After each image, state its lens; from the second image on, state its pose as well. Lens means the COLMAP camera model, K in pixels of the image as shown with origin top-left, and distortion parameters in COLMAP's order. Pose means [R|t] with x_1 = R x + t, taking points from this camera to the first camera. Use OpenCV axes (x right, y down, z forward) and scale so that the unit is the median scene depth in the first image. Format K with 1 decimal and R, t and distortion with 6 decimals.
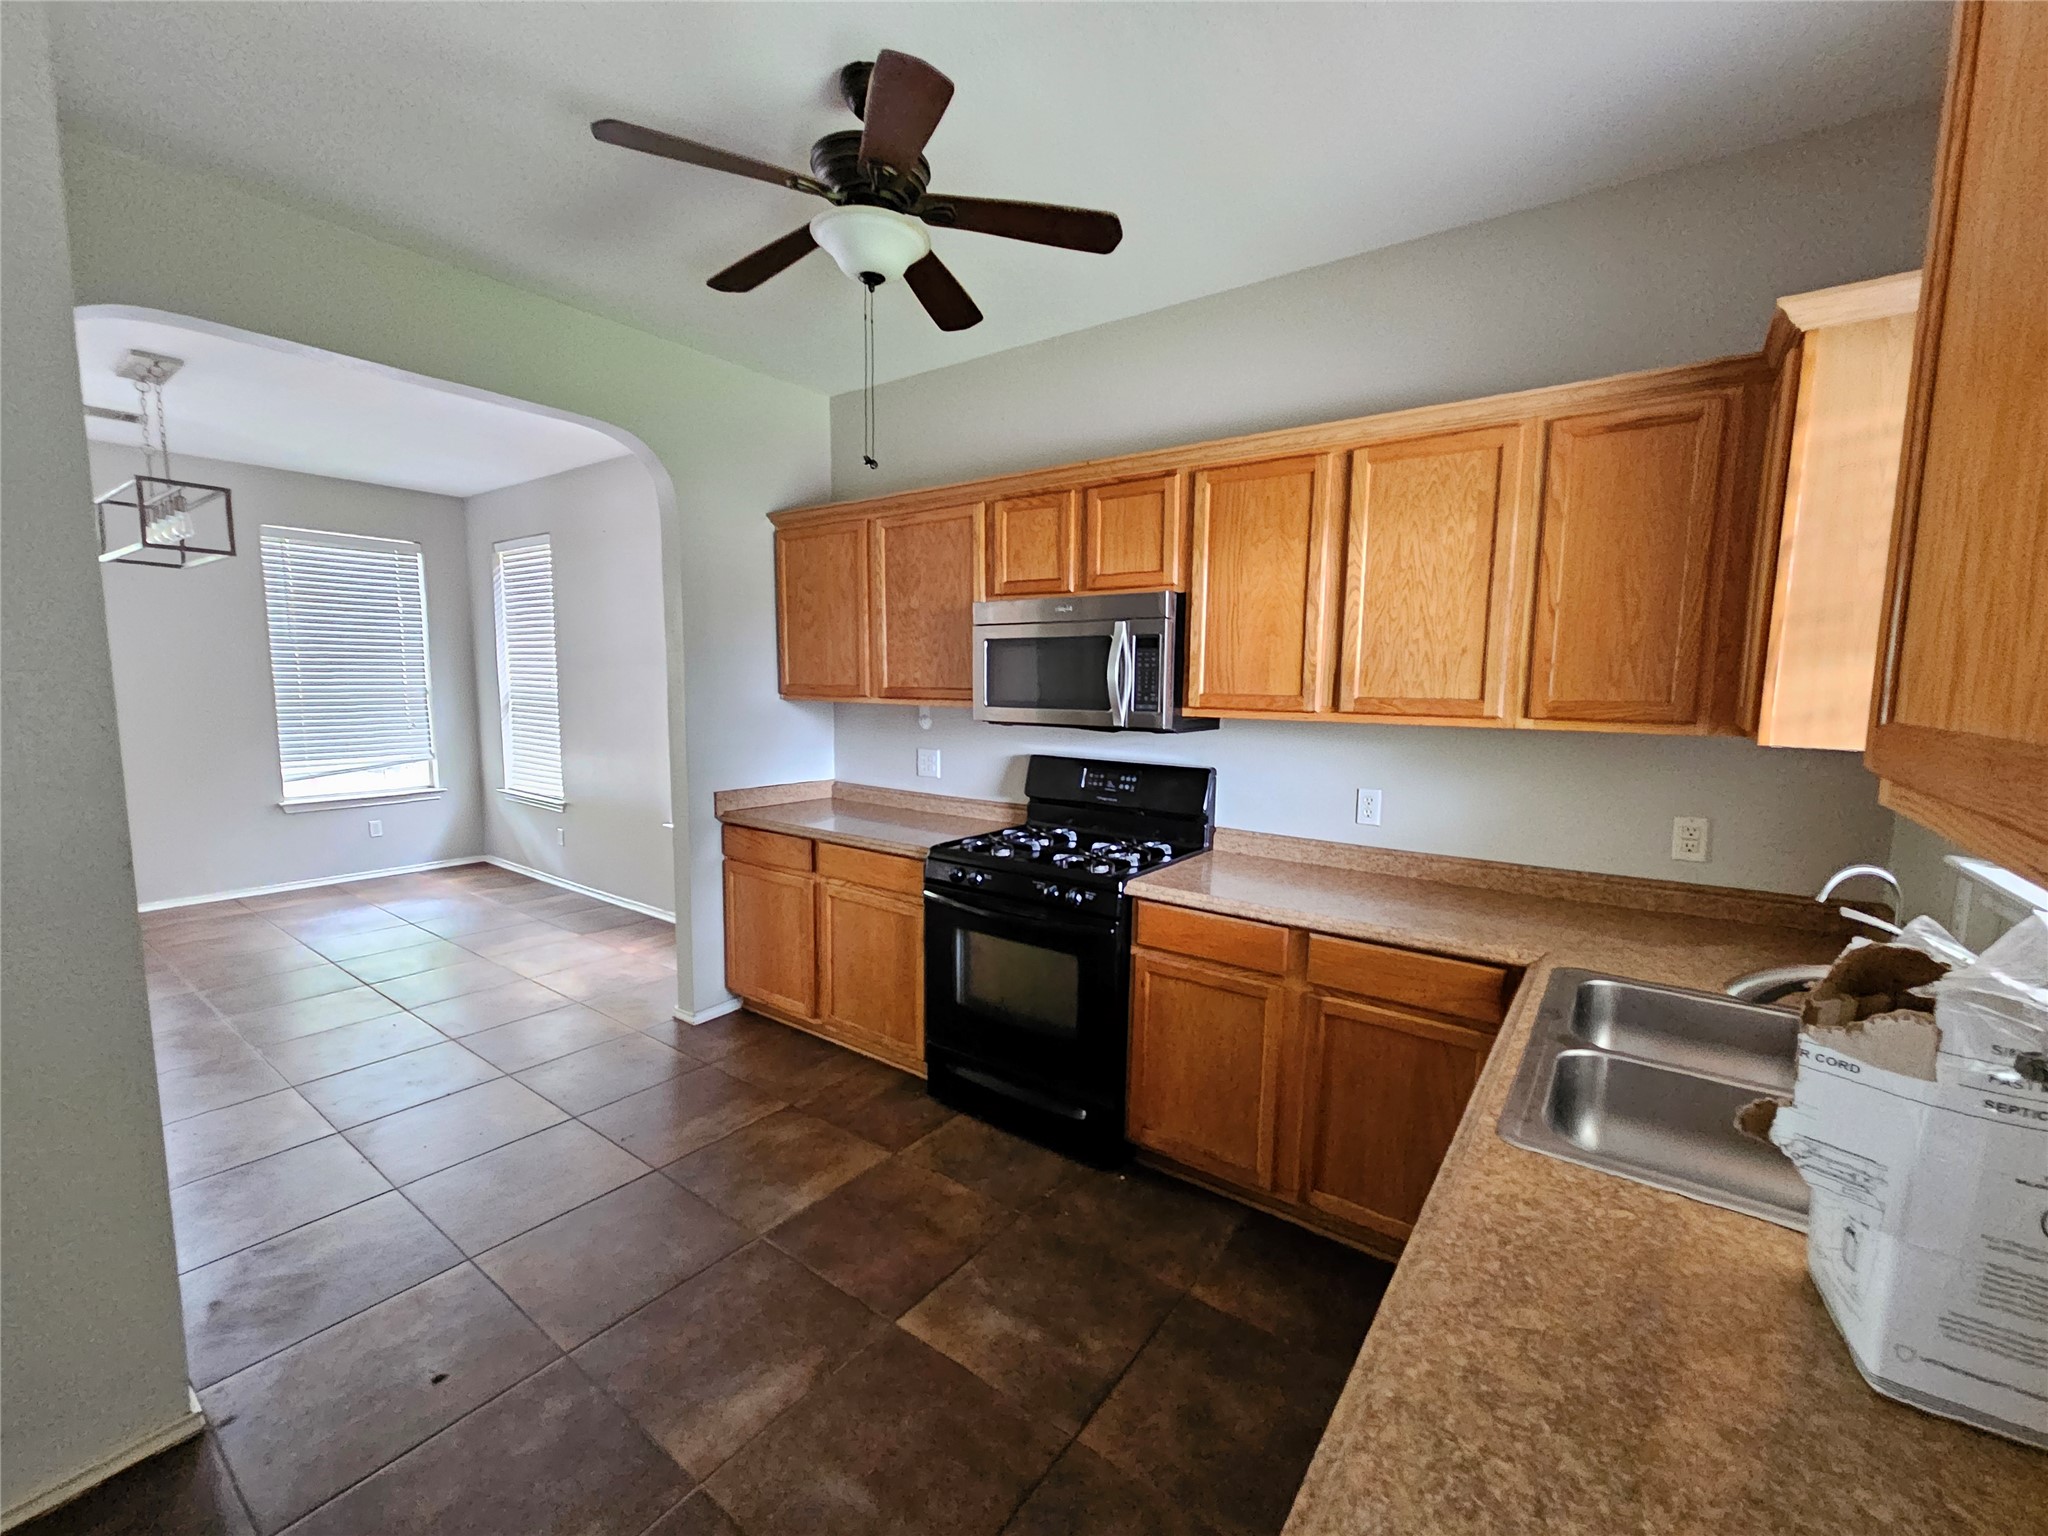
lens RADIAL K [[839.8, 0, 1031.5], [0, 839.8, 780.1], [0, 0, 1]] dist [-0.001419, 0.000847]
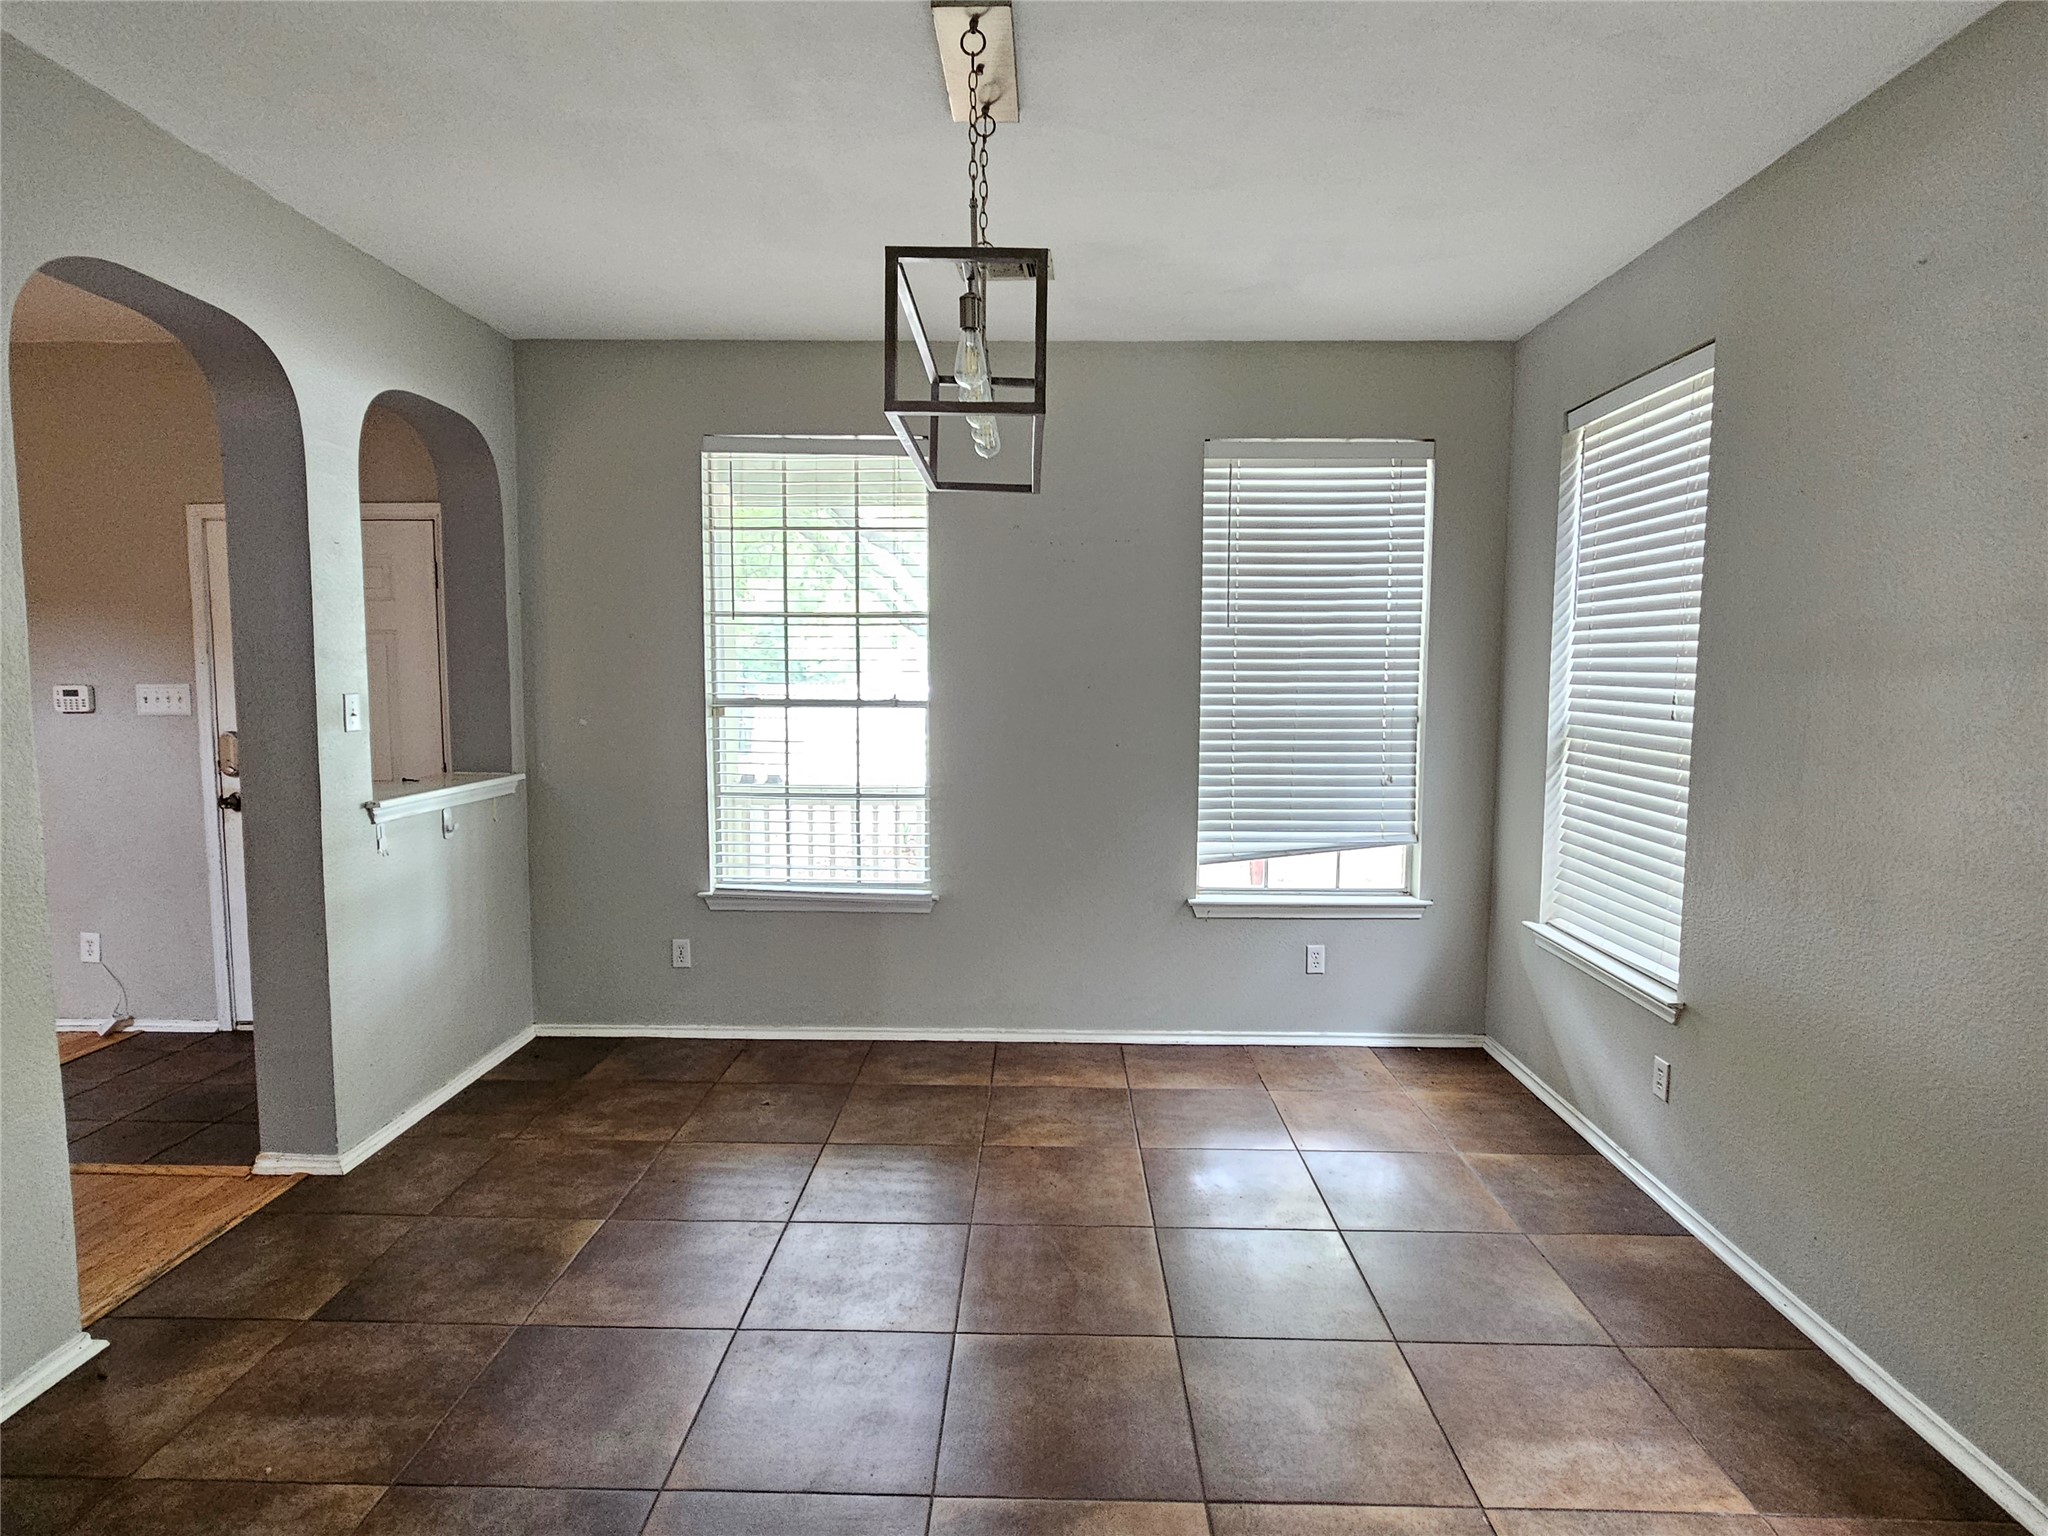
lens RADIAL K [[1108.5, 0, 1029.8], [0, 1108.5, 767.1], [0, 0, 1]] dist [-0.003277, 0.002393]
pose [[0.575031, 0.061528, -0.815815, -0.492118], [-0.094276, 0.995509, 0.008630, -0.098087], [0.812682, 0.071950, 0.578249, 0.680905]]
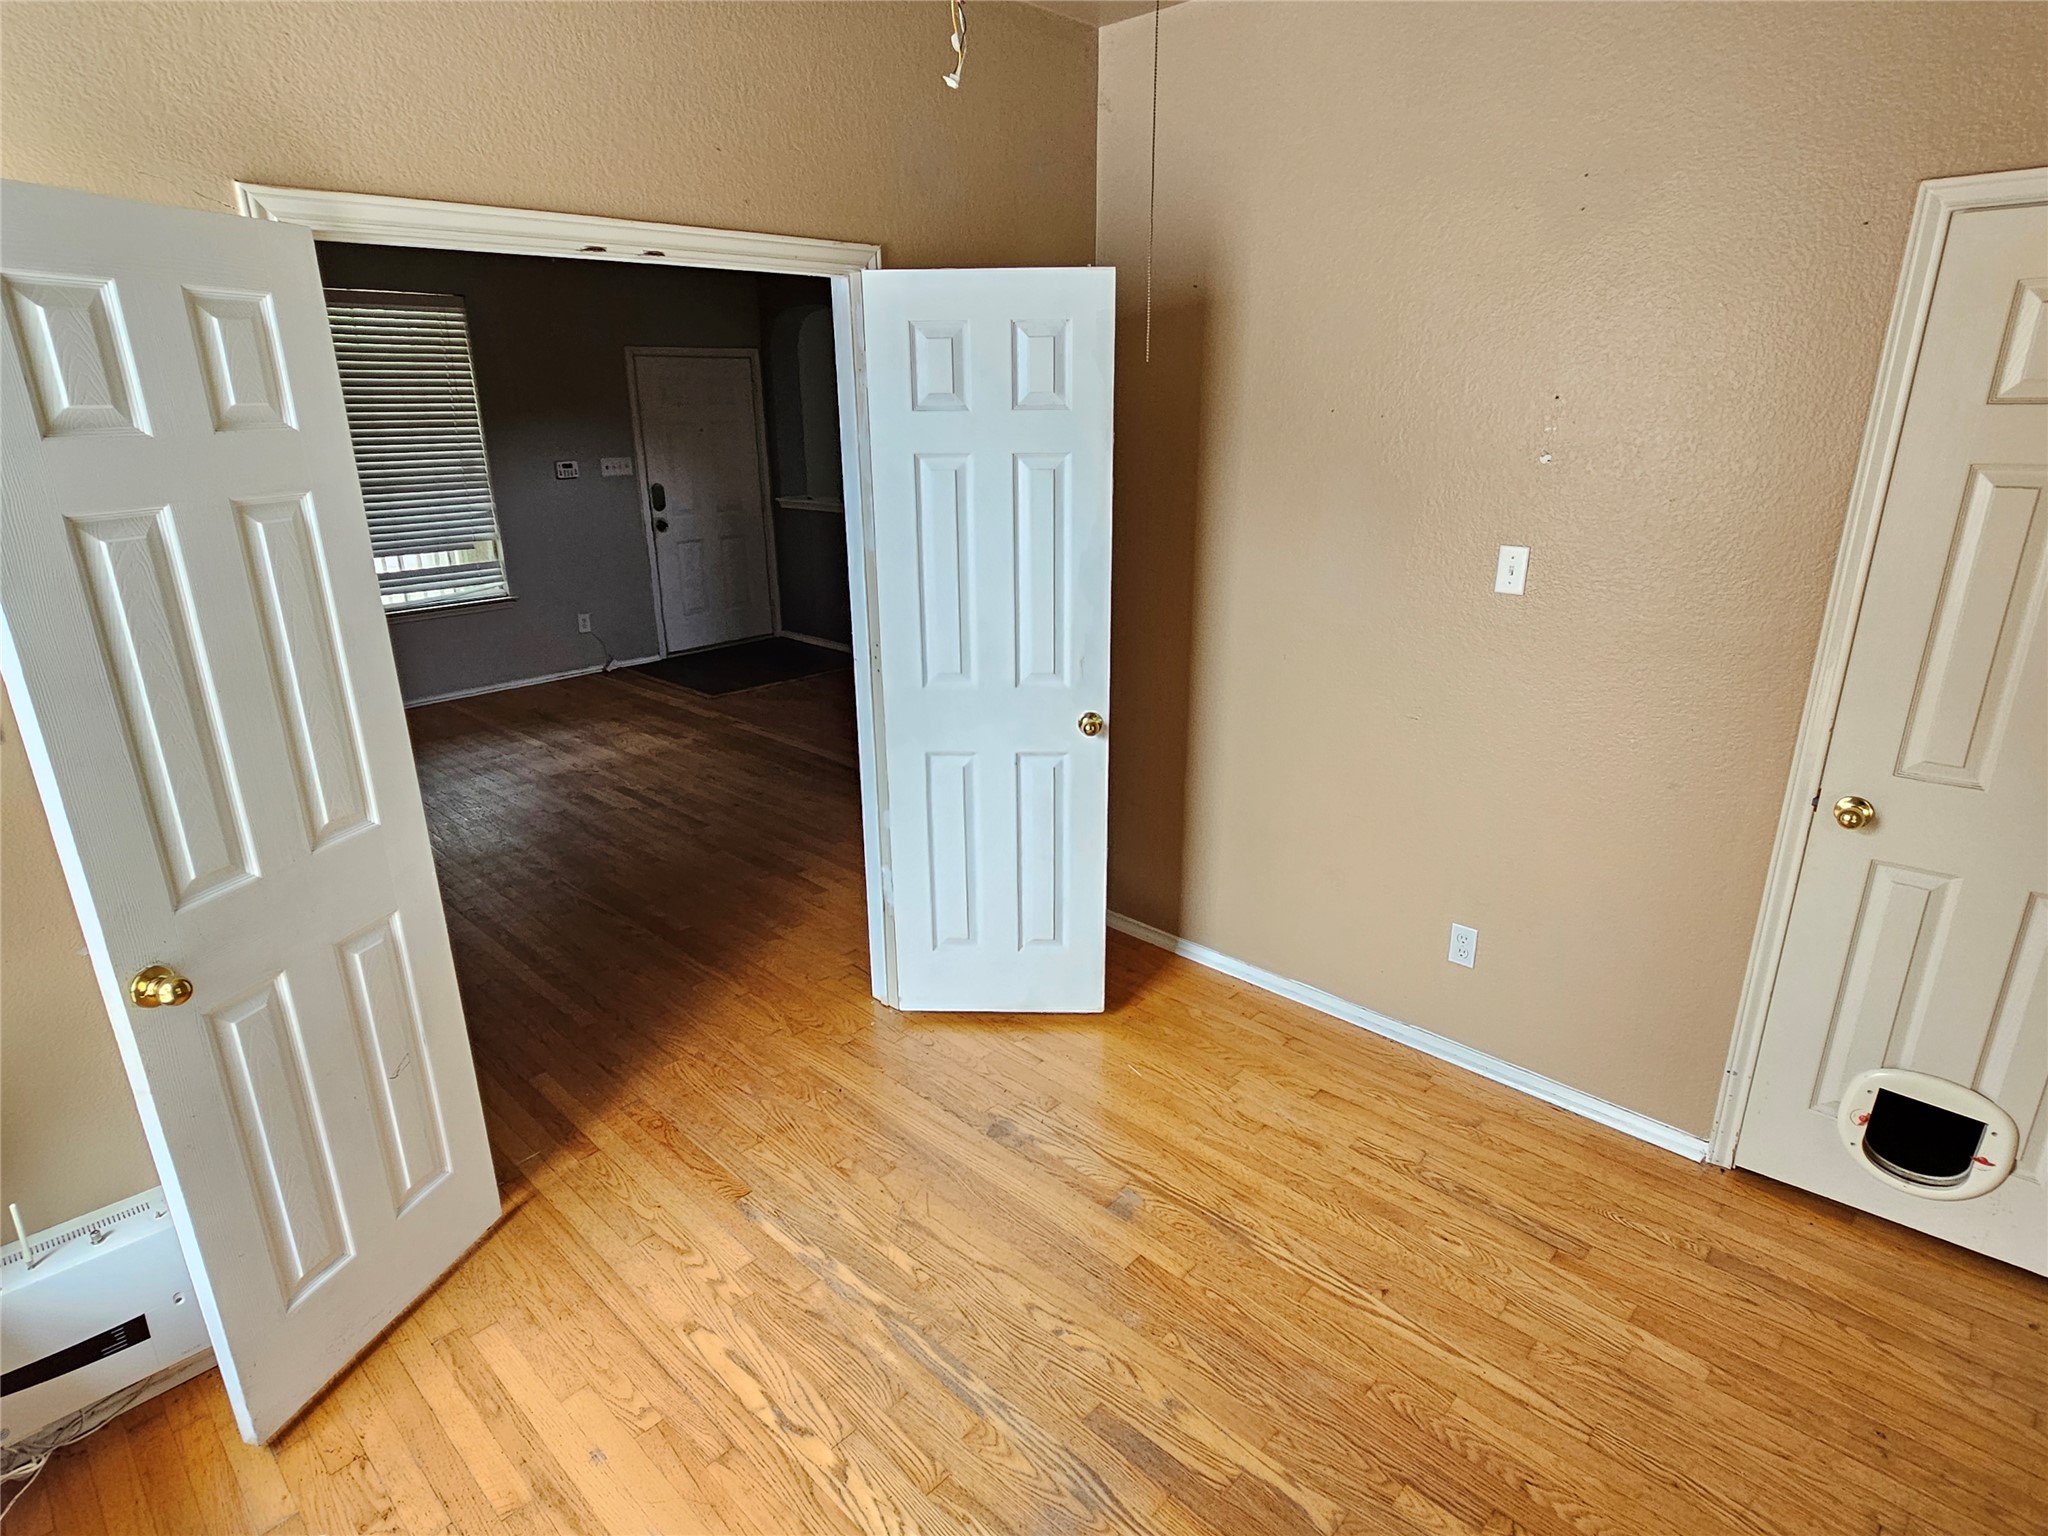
lens RADIAL K [[1108.5, 0, 1029.8], [0, 1108.5, 767.8], [0, 0, 1]] dist [-0.003277, 0.002393]
pose [[0.991544, 0.018175, -0.128491, -1.011491], [0.007959, 0.979762, 0.200008, 0.072119], [0.129526, -0.199339, 0.971332, -1.428971]]
